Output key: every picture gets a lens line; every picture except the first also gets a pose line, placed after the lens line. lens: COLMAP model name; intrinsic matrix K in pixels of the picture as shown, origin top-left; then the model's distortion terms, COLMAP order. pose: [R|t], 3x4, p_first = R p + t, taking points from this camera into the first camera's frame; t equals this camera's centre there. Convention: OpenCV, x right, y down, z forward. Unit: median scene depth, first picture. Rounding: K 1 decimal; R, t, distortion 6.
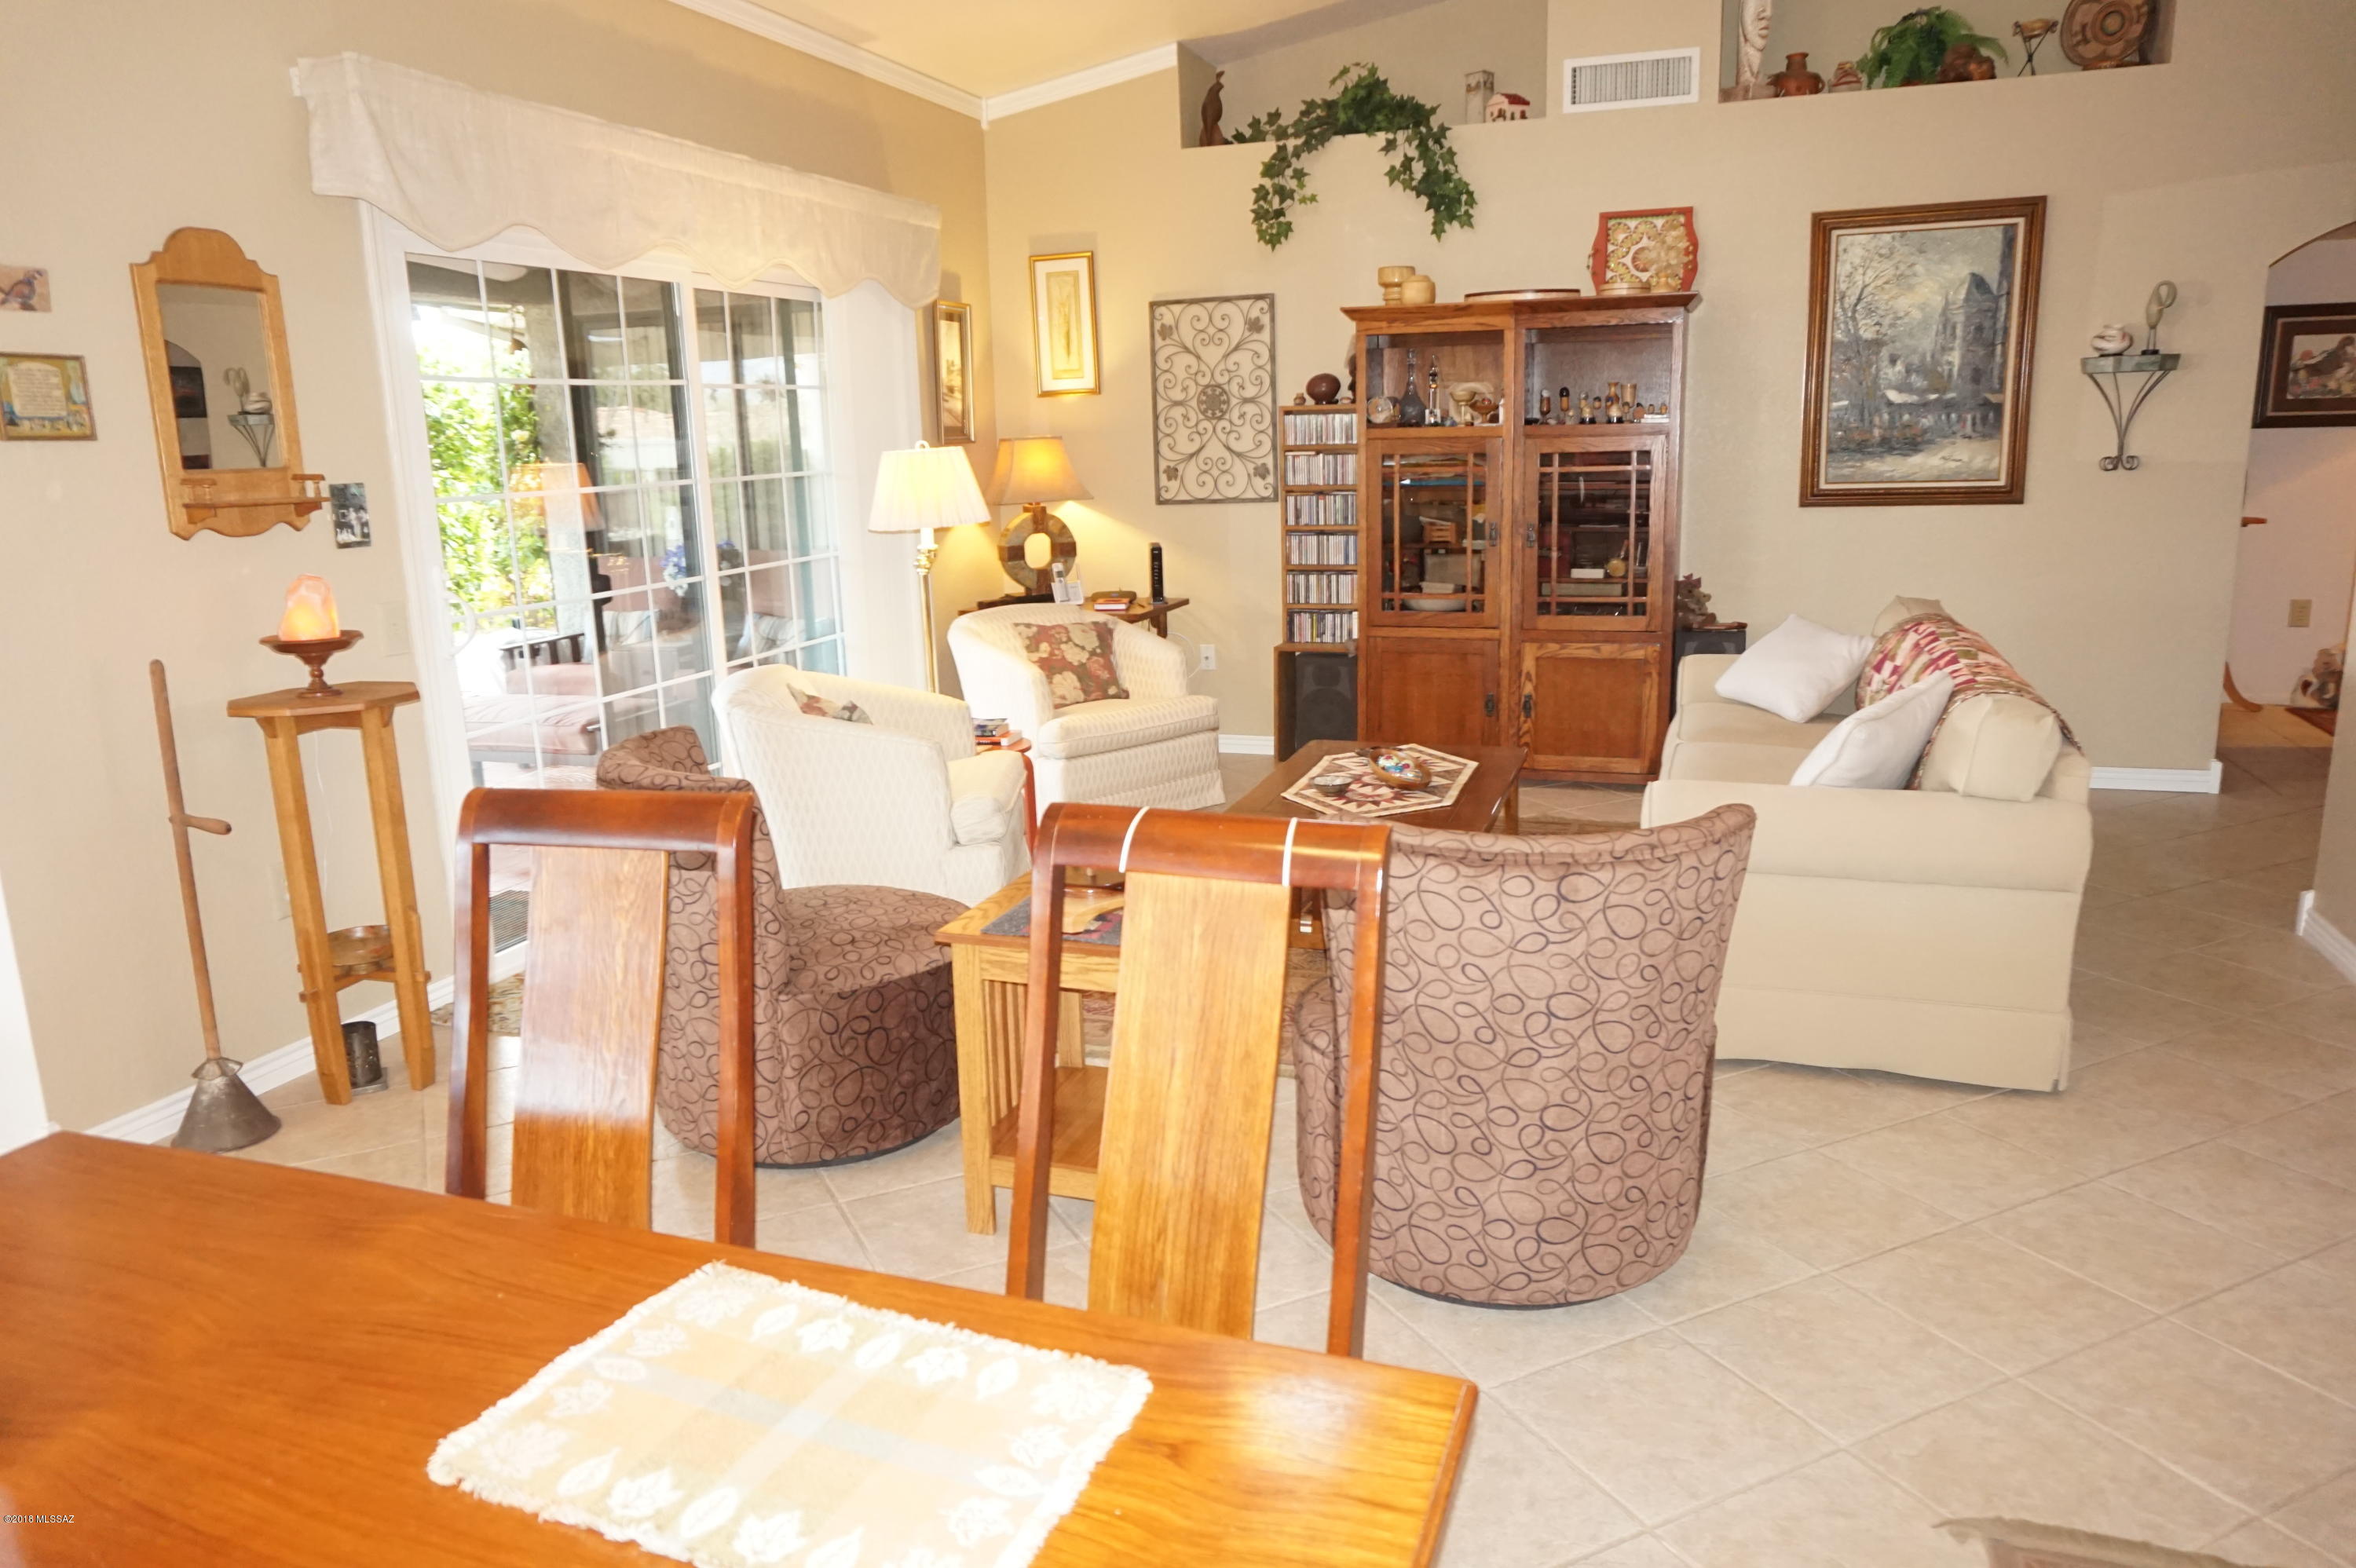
lens RADIAL K [[1576.5, 0, 1178.0], [0, 1576.5, 784.0], [0, 0, 1]] dist [-0.024091, 0.008473]
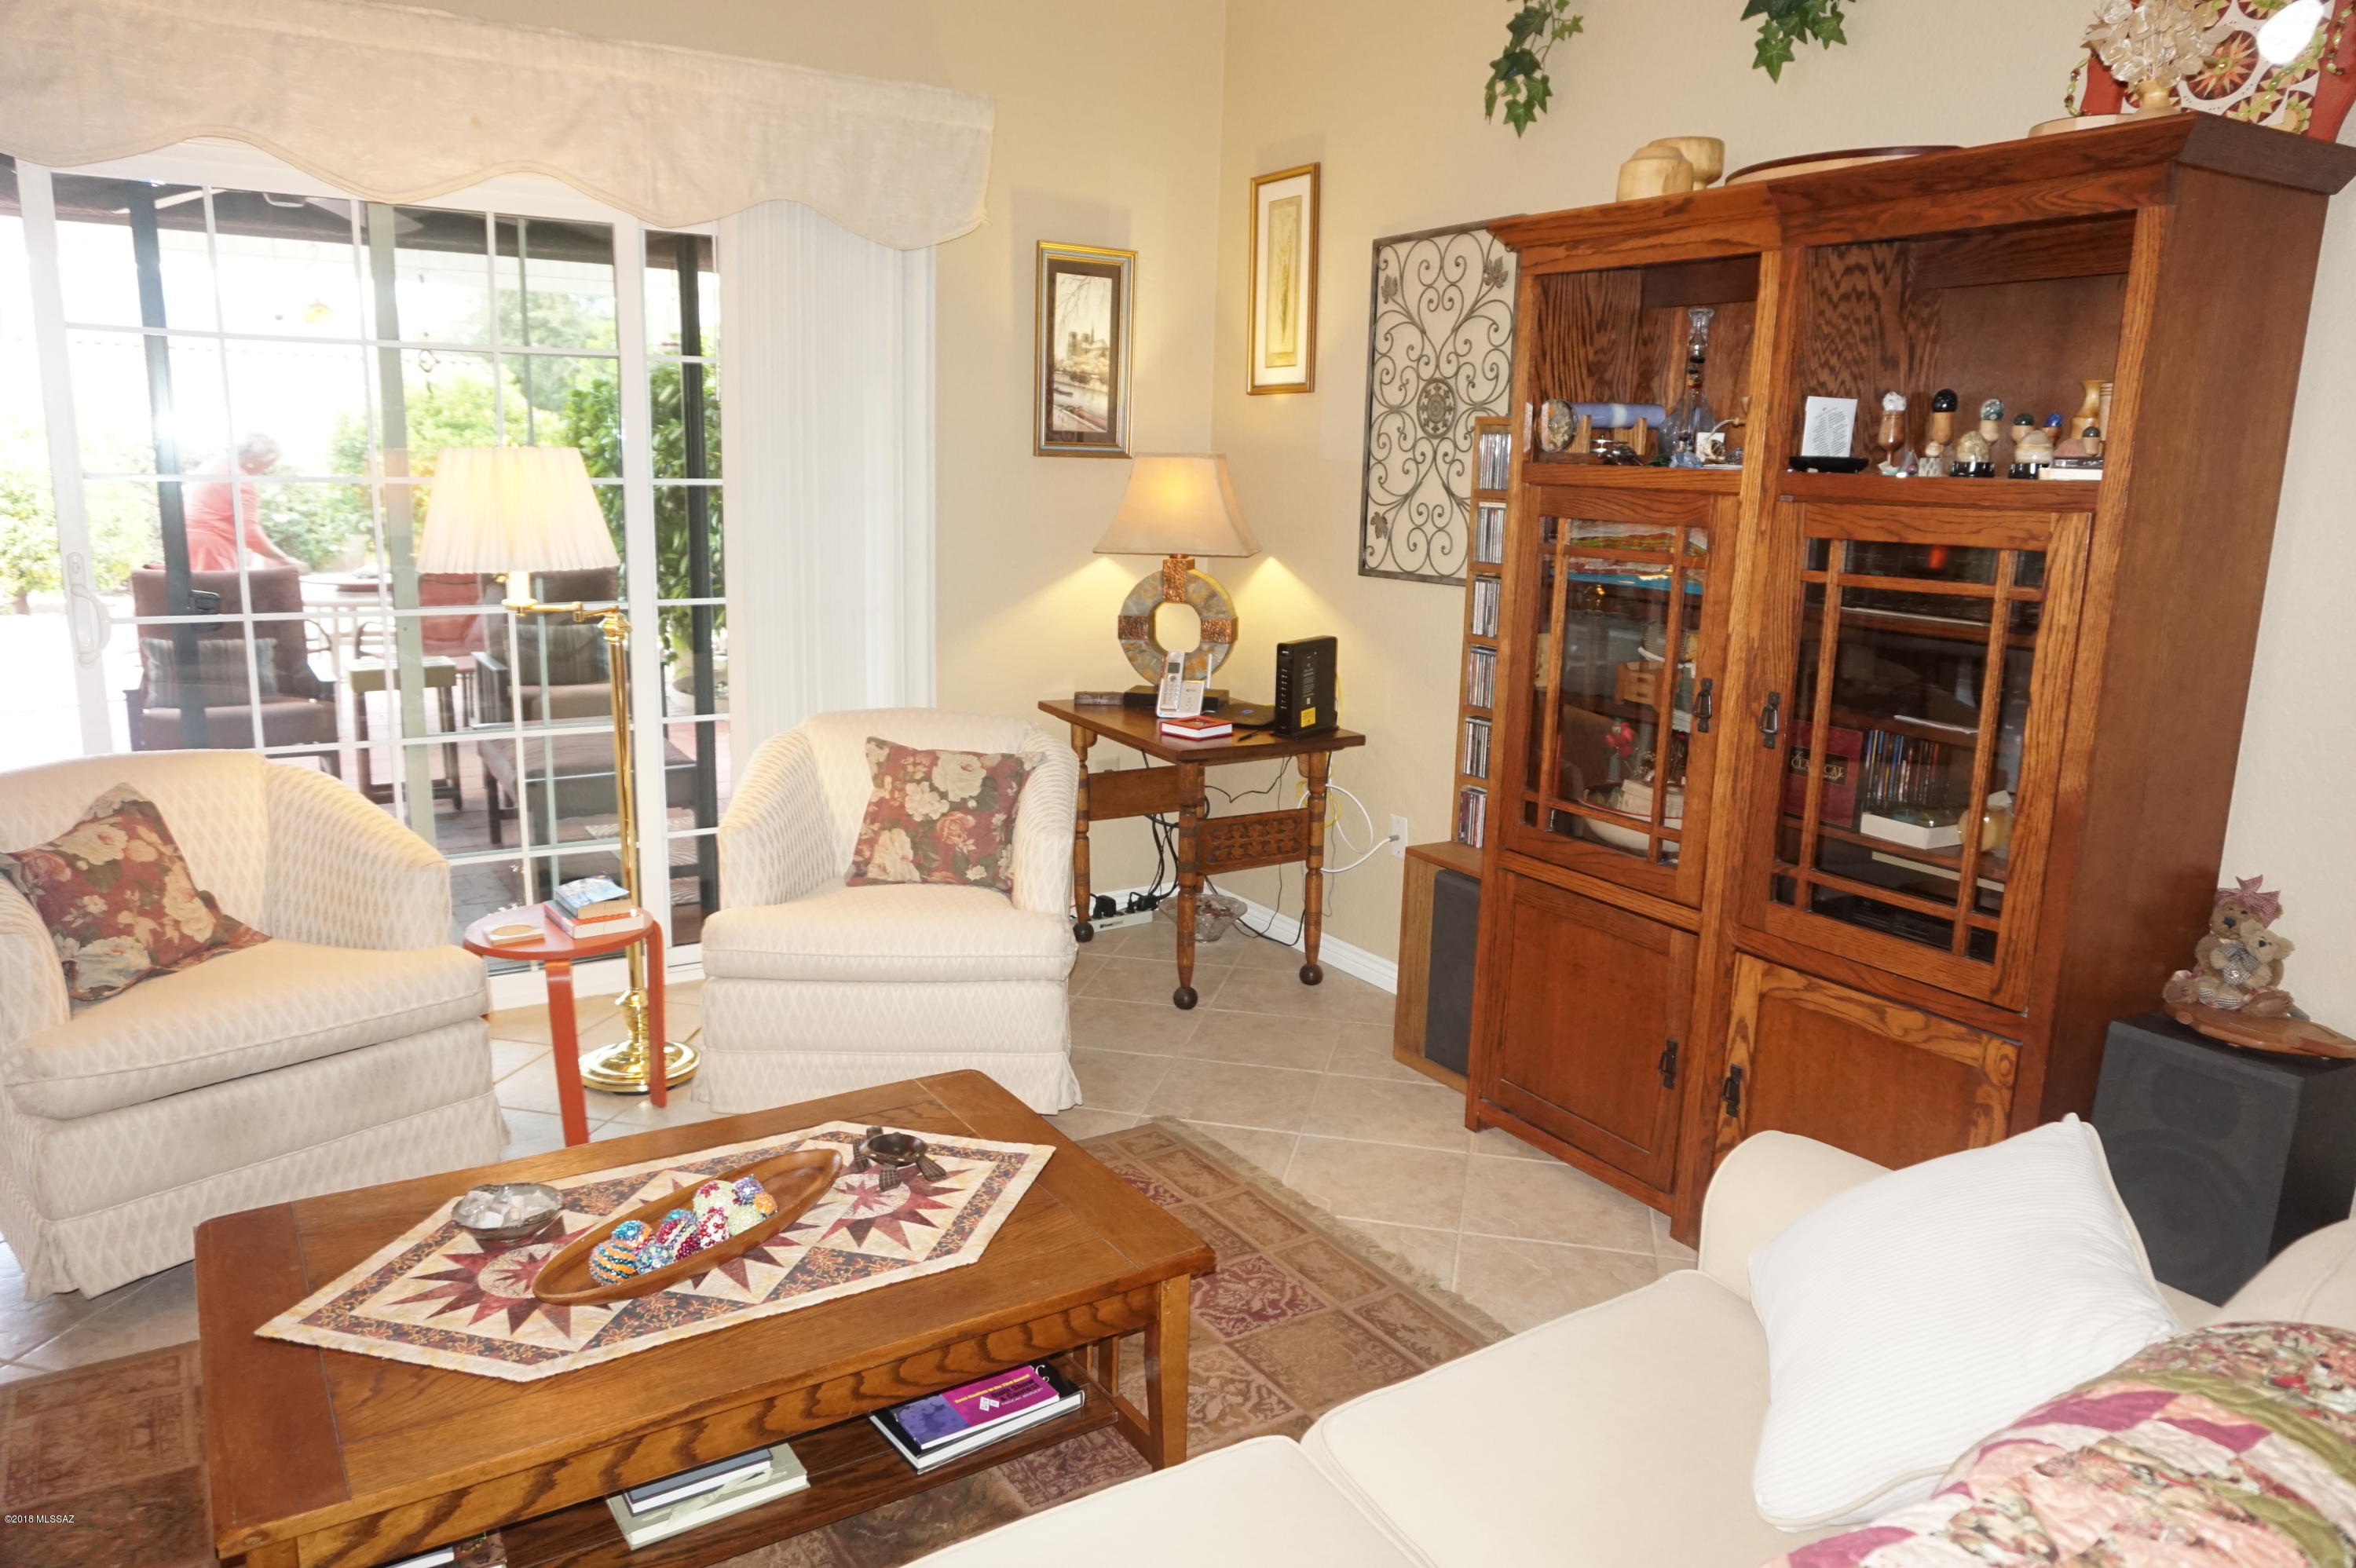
lens RADIAL K [[1591.9, 0, 1178.0], [0, 1591.9, 784.0], [0, 0, 1]] dist [-0.044946, 0.038501]
pose [[0.774459, 0.173736, -0.608300, 0.371054], [-0.185872, 0.981601, 0.043712, -0.130459], [0.604703, 0.079213, 0.792502, 0.557466]]
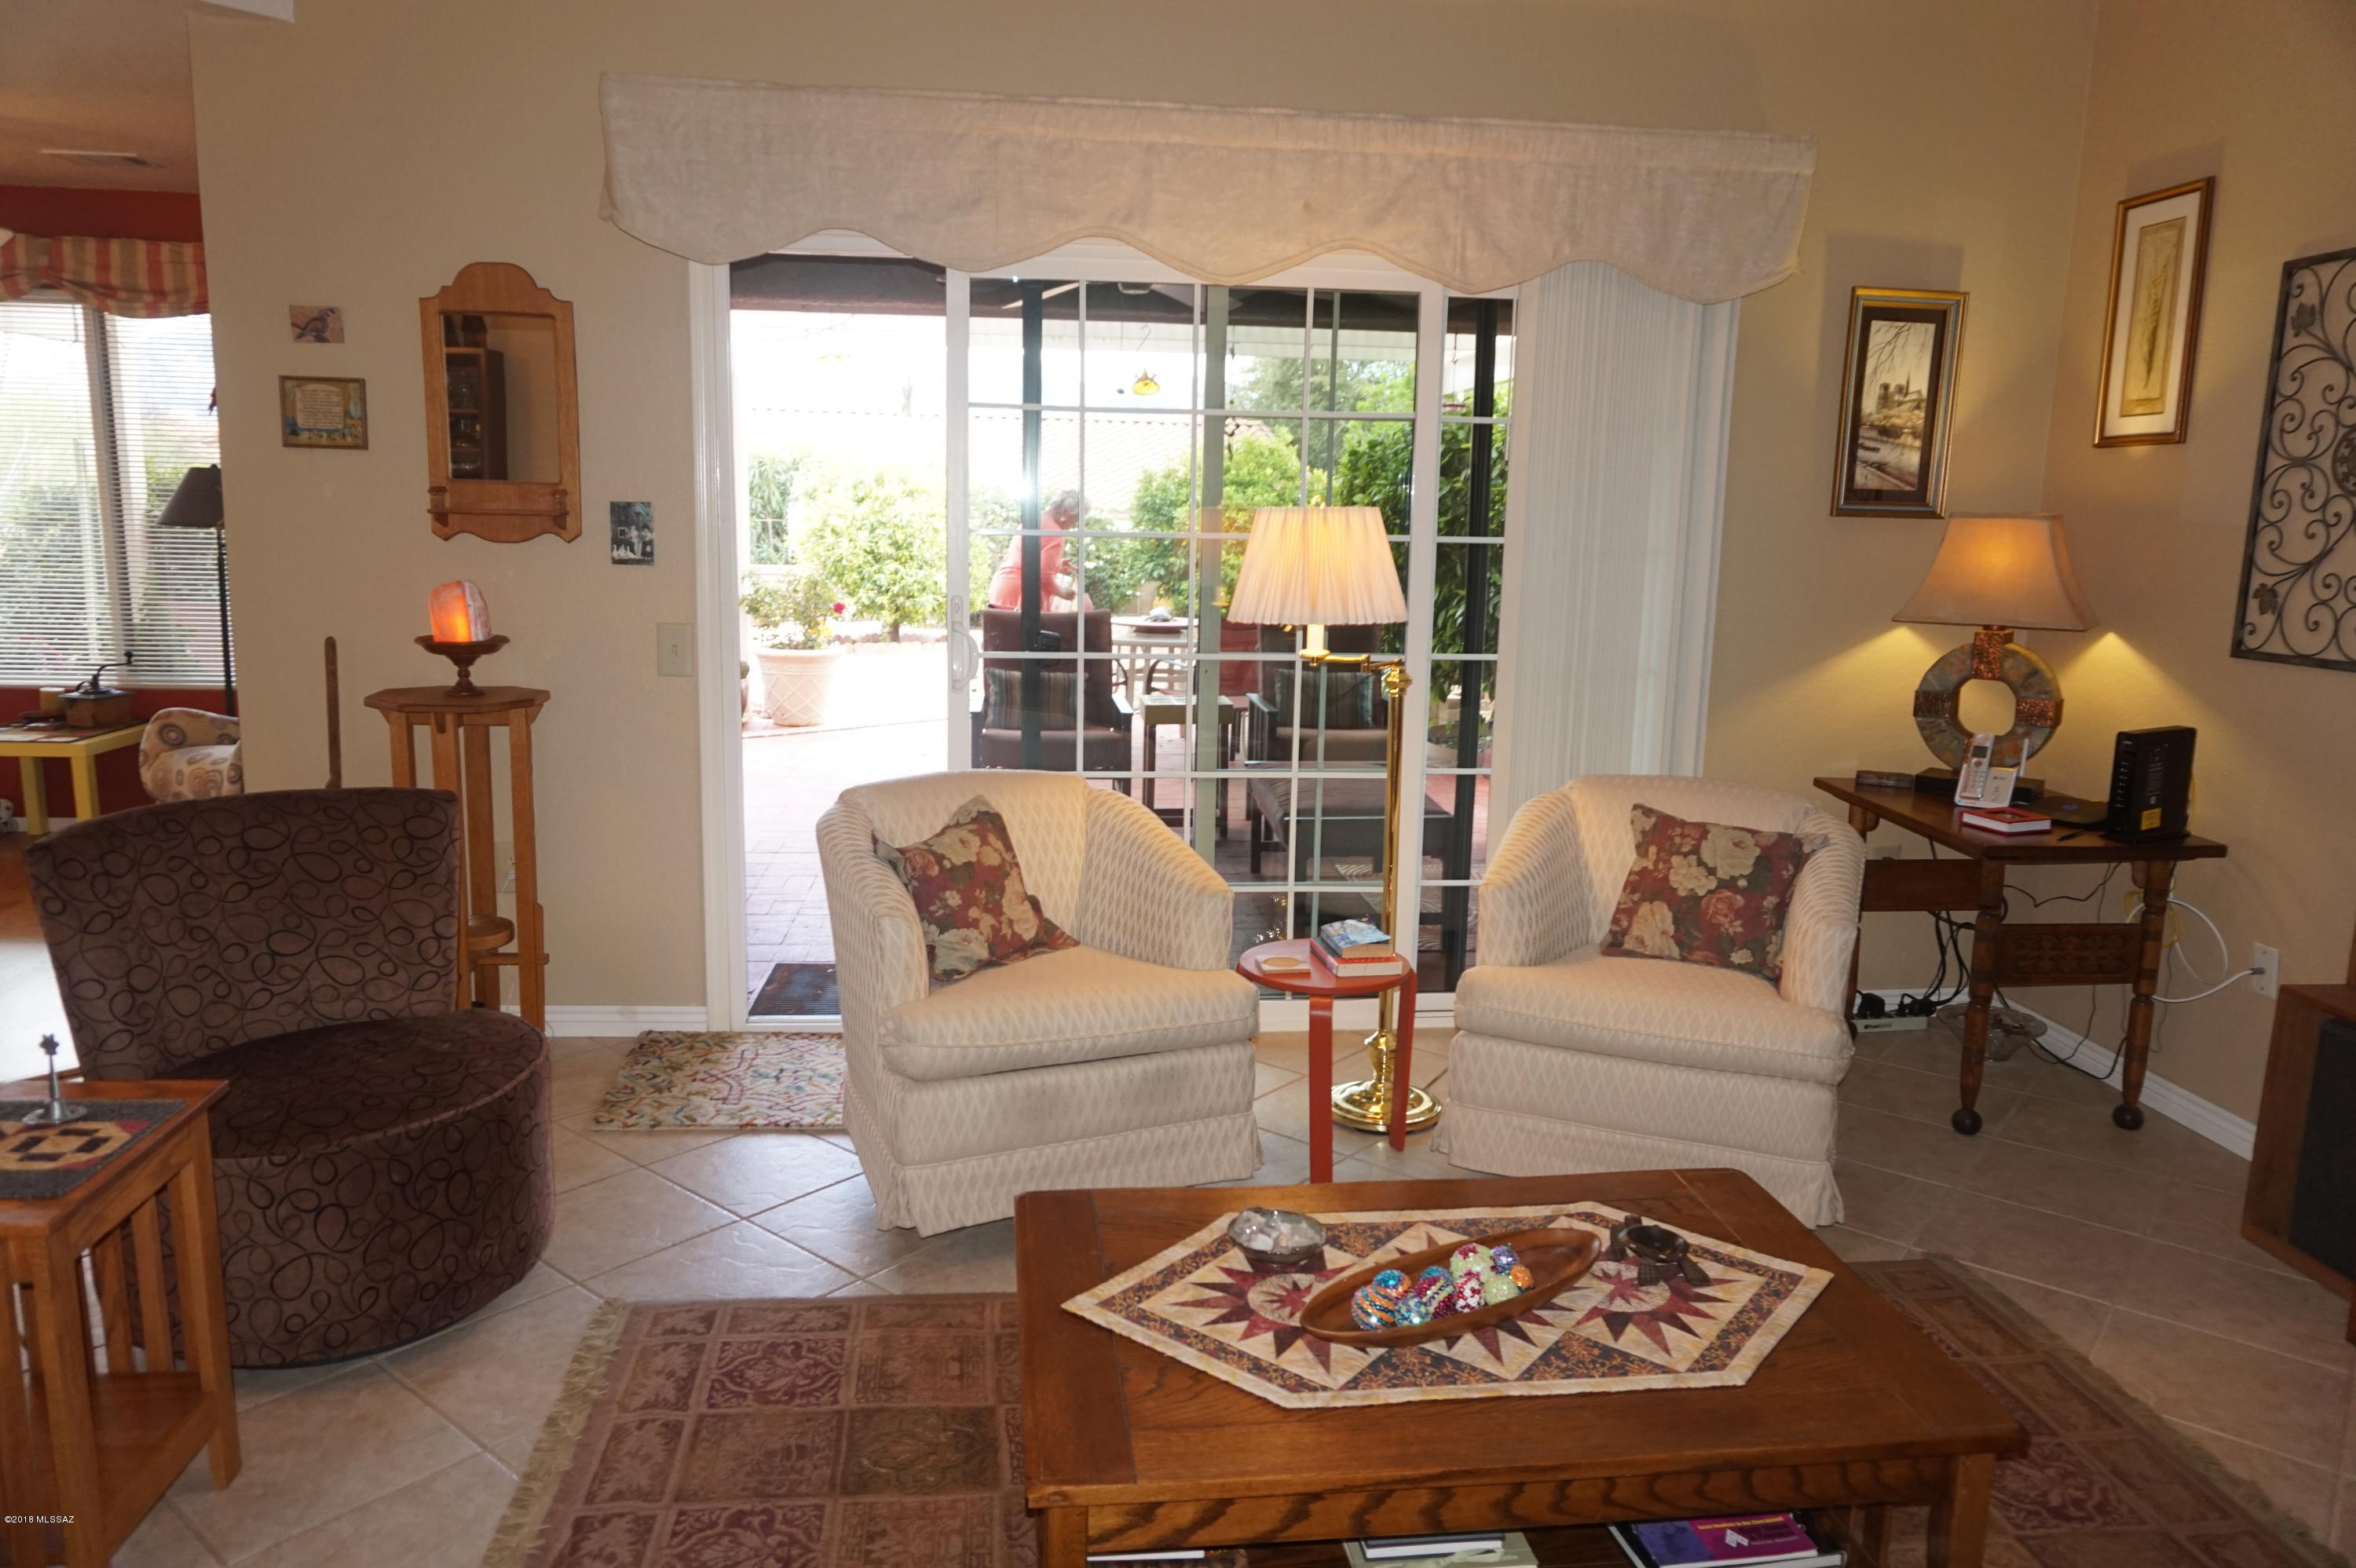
lens RADIAL K [[1591.9, 0, 1178.0], [0, 1591.9, 784.0], [0, 0, 1]] dist [-0.044946, 0.038501]
pose [[0.421150, 0.198088, -0.885095, 0.354566], [-0.232902, 0.966756, 0.105544, -0.129289], [0.876578, 0.161690, 0.453284, 0.548910]]
